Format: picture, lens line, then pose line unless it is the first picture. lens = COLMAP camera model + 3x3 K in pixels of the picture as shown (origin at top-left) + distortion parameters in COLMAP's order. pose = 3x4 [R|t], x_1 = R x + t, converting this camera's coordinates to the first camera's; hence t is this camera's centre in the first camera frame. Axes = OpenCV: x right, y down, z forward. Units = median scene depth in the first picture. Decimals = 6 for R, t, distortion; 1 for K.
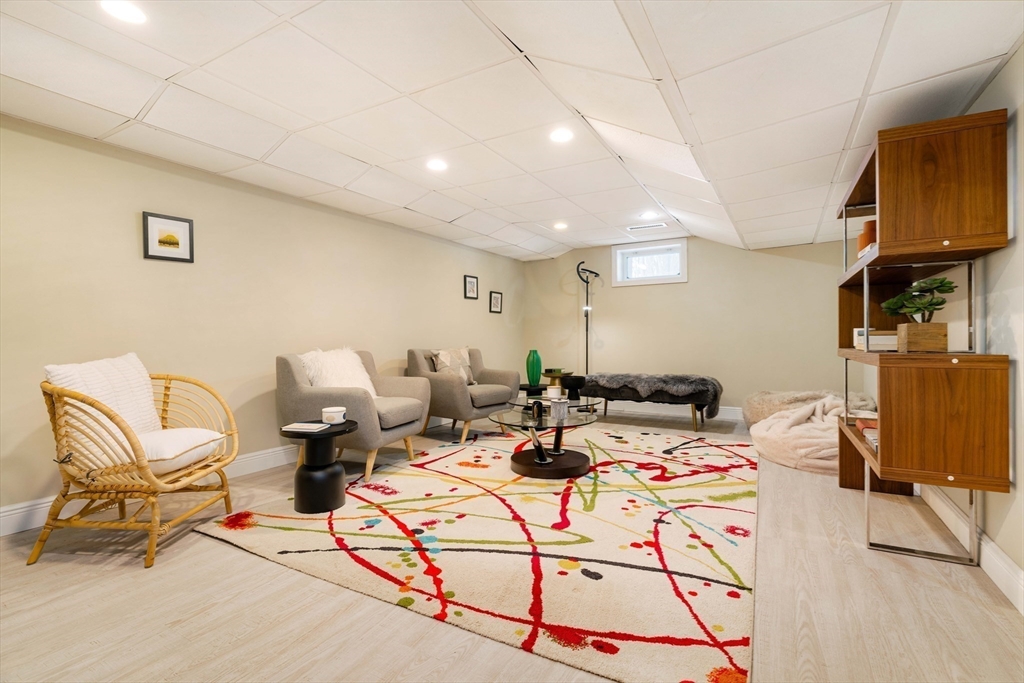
lens RADIAL K [[467.4, 0, 515.4], [0, 467.4, 338.0], [0, 0, 1]] dist [-0.002147, 0.000127]
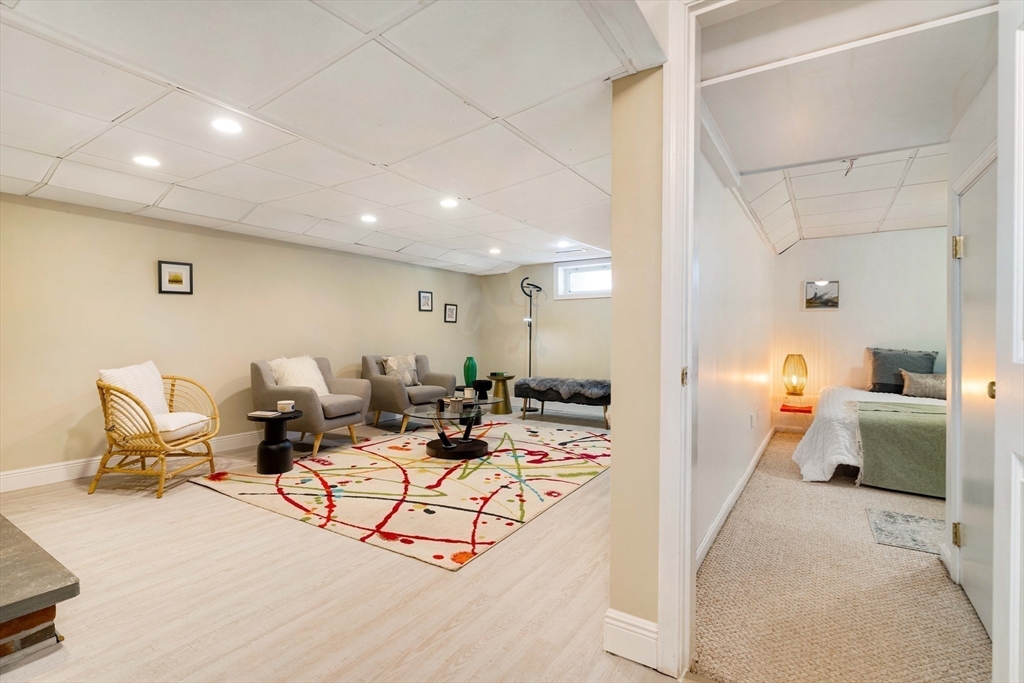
lens RADIAL K [[487.9, 0, 485.2], [0, 487.9, 337.7], [0, 0, 1]] dist [-0.001442, -0.000260]
pose [[0.996108, 0.008427, -0.087737, 0.341894], [-0.008113, 0.999959, 0.003939, -0.052051], [0.087767, -0.003212, 0.996136, -0.411366]]
